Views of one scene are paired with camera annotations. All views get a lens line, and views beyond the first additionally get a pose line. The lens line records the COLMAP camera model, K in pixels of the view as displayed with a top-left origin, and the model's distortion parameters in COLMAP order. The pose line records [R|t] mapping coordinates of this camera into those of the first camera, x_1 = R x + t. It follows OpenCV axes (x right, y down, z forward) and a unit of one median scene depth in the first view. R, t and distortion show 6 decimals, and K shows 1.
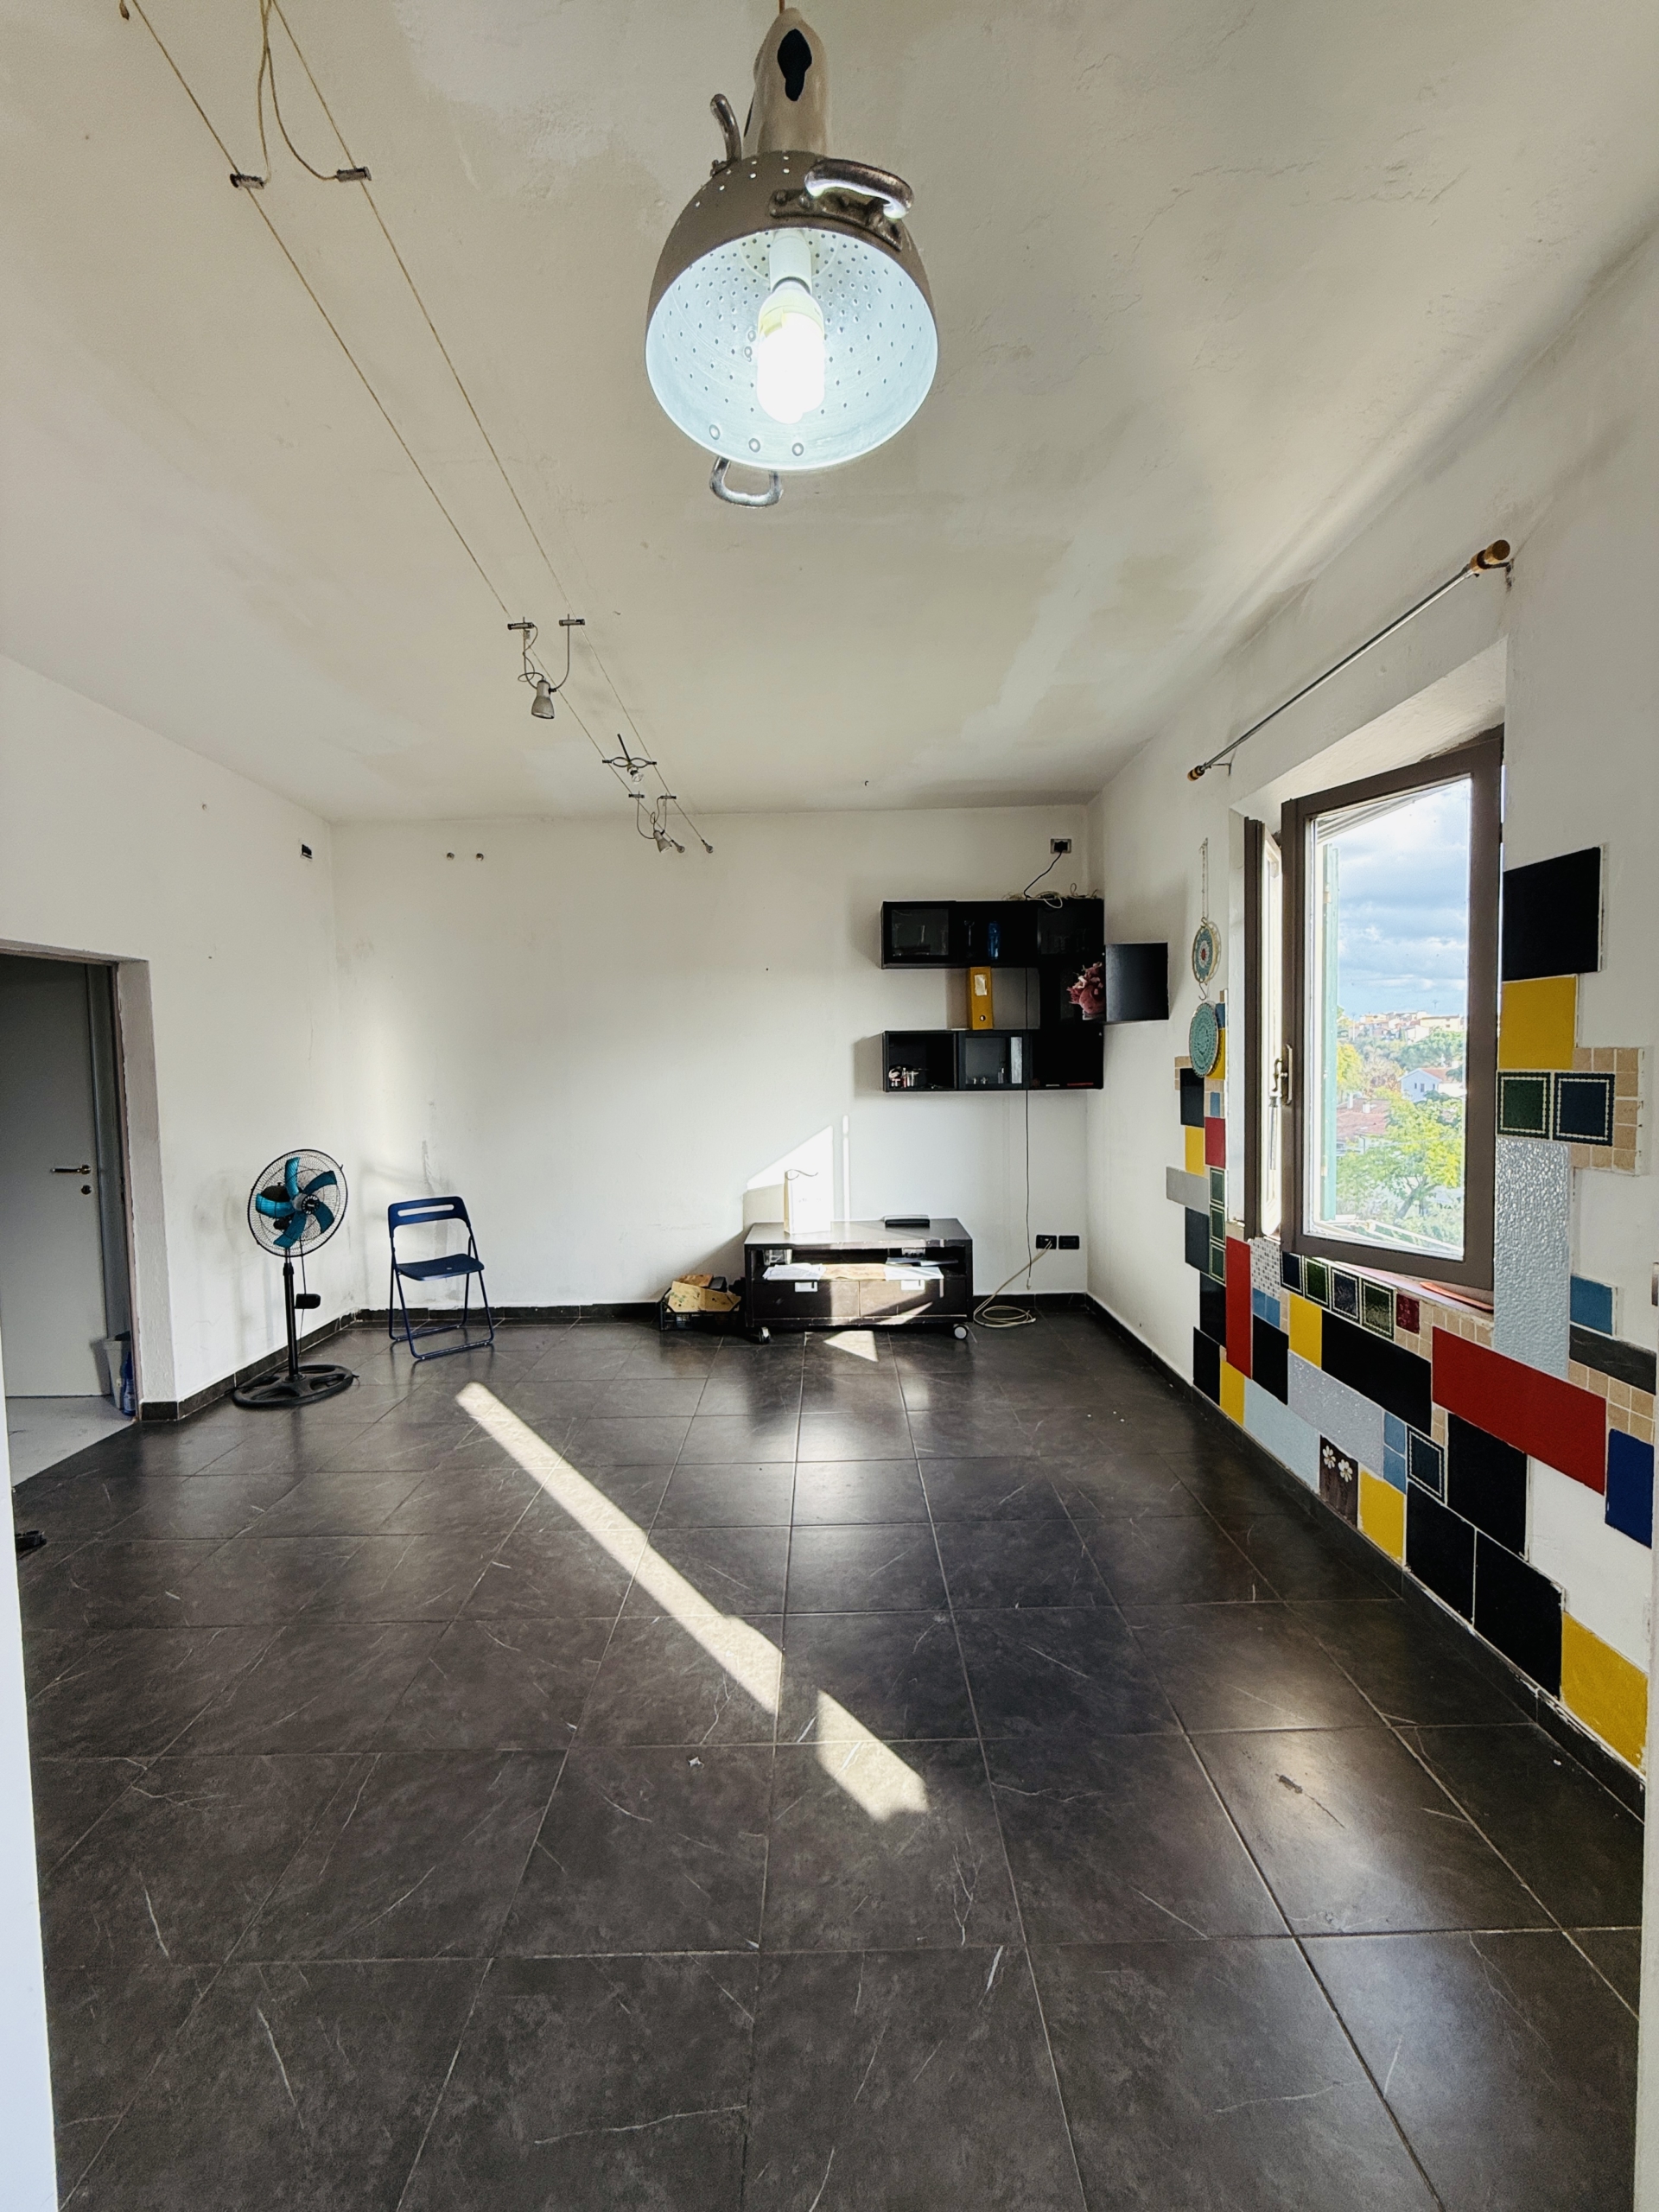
lens RADIAL K [[878.4, 0, 827.3], [0, 878.4, 1101.1], [0, 0, 1]] dist [-0.000622, -0.000253]
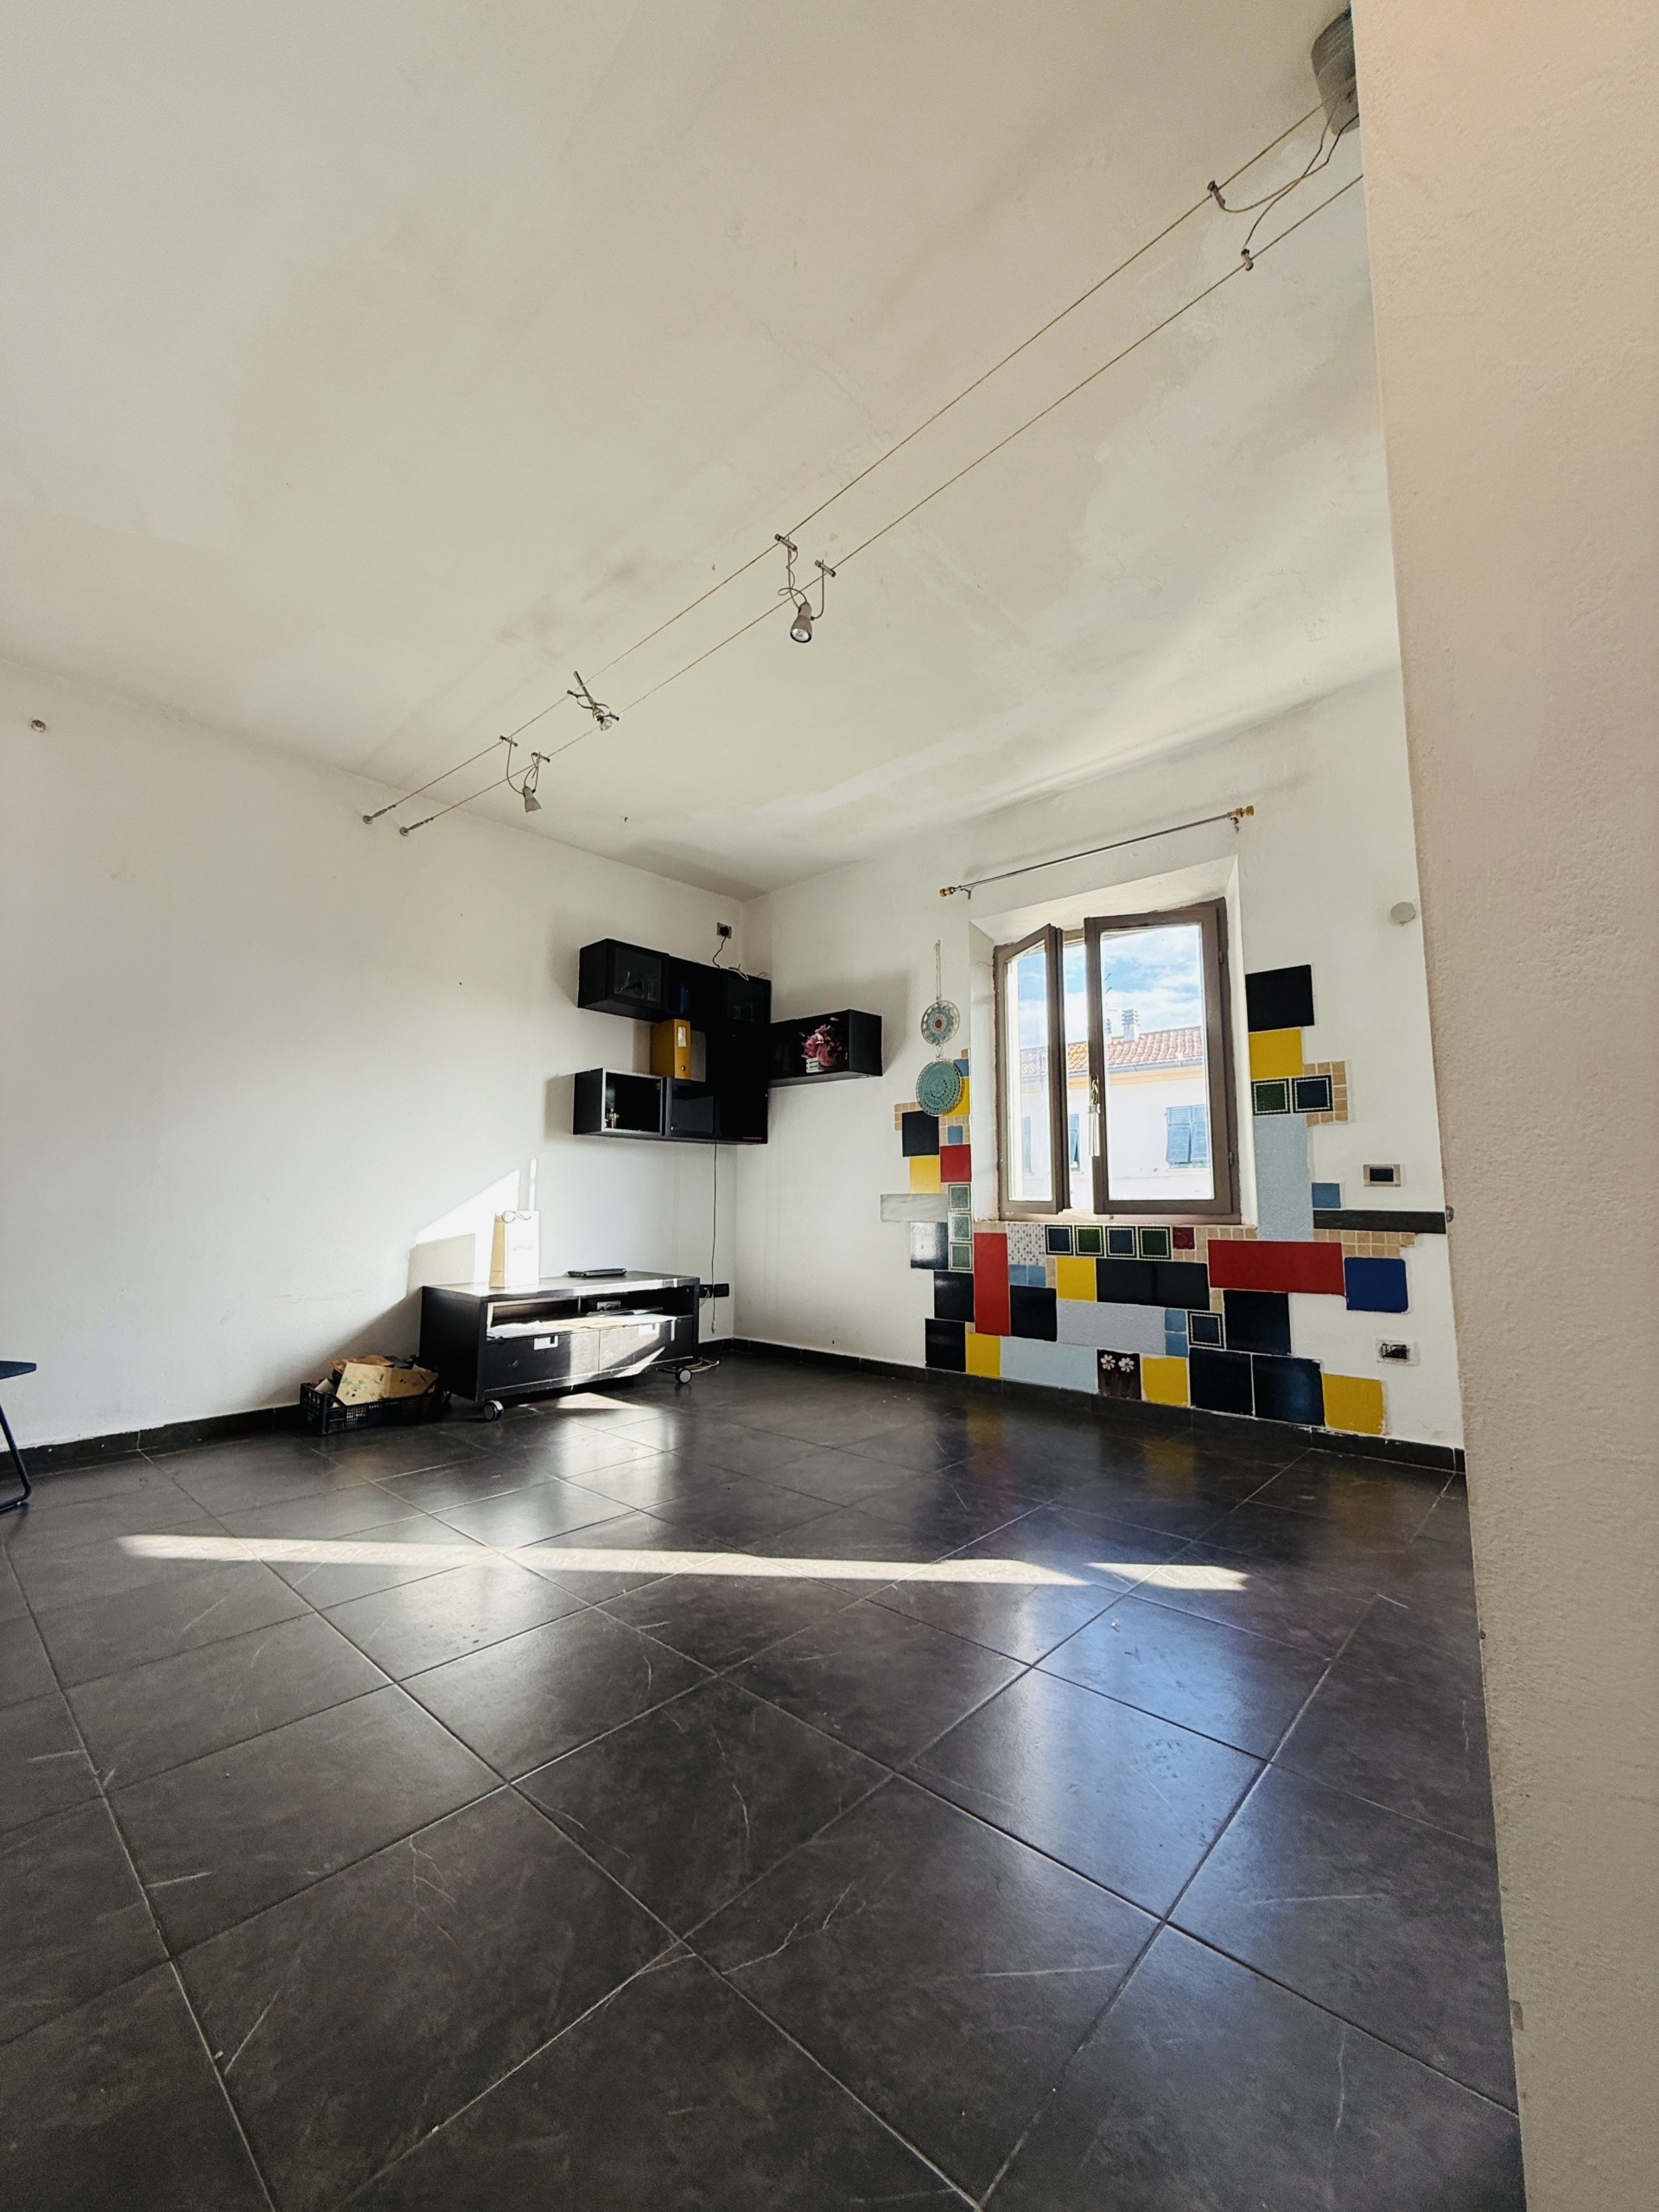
lens RADIAL K [[878.4, 0, 827.3], [0, 878.4, 1101.1], [0, 0, 1]] dist [-0.000622, -0.000253]
pose [[0.675703, 0.104261, 0.729763, -0.765039], [0.019165, 0.987129, -0.158775, 0.186104], [-0.736925, 0.121271, 0.665008, 0.301844]]
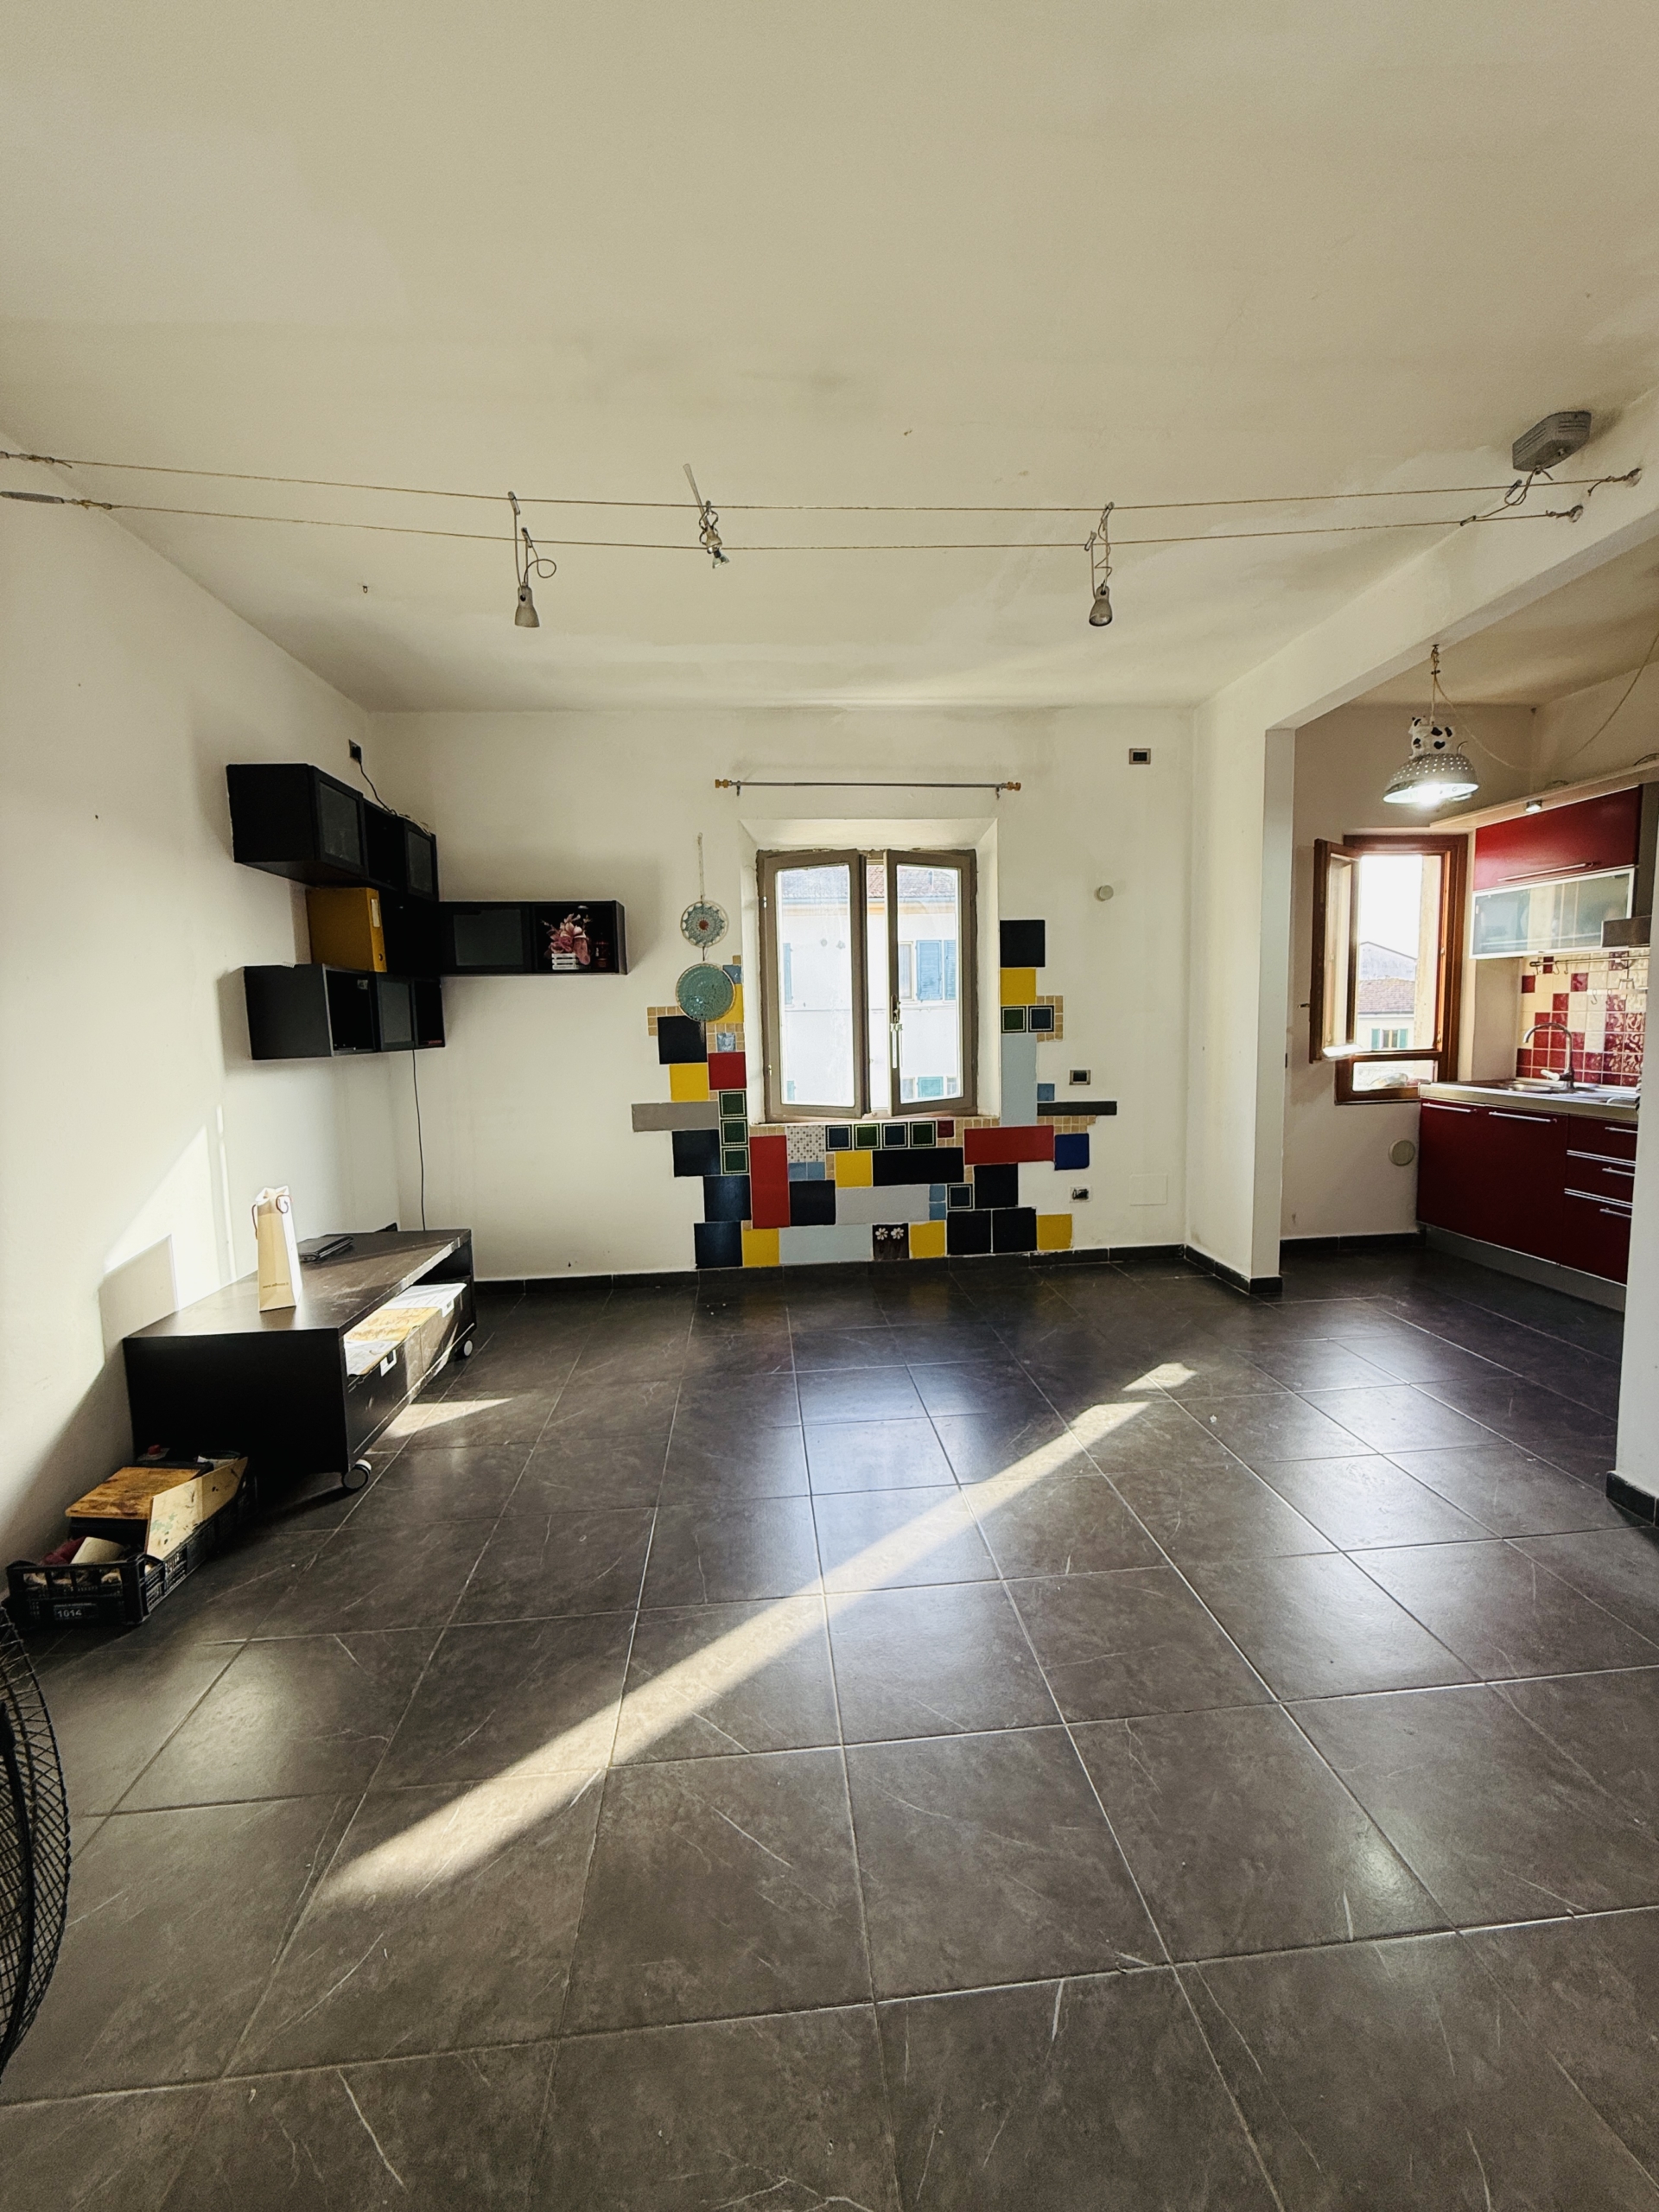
lens RADIAL K [[878.4, 0, 827.3], [0, 878.4, 1101.1], [0, 0, 1]] dist [-0.000622, -0.000253]
pose [[-0.083629, -0.075837, 0.993607, -1.034723], [0.073004, 0.993954, 0.082008, -0.005953], [-0.993819, 0.079396, -0.077587, 1.118913]]
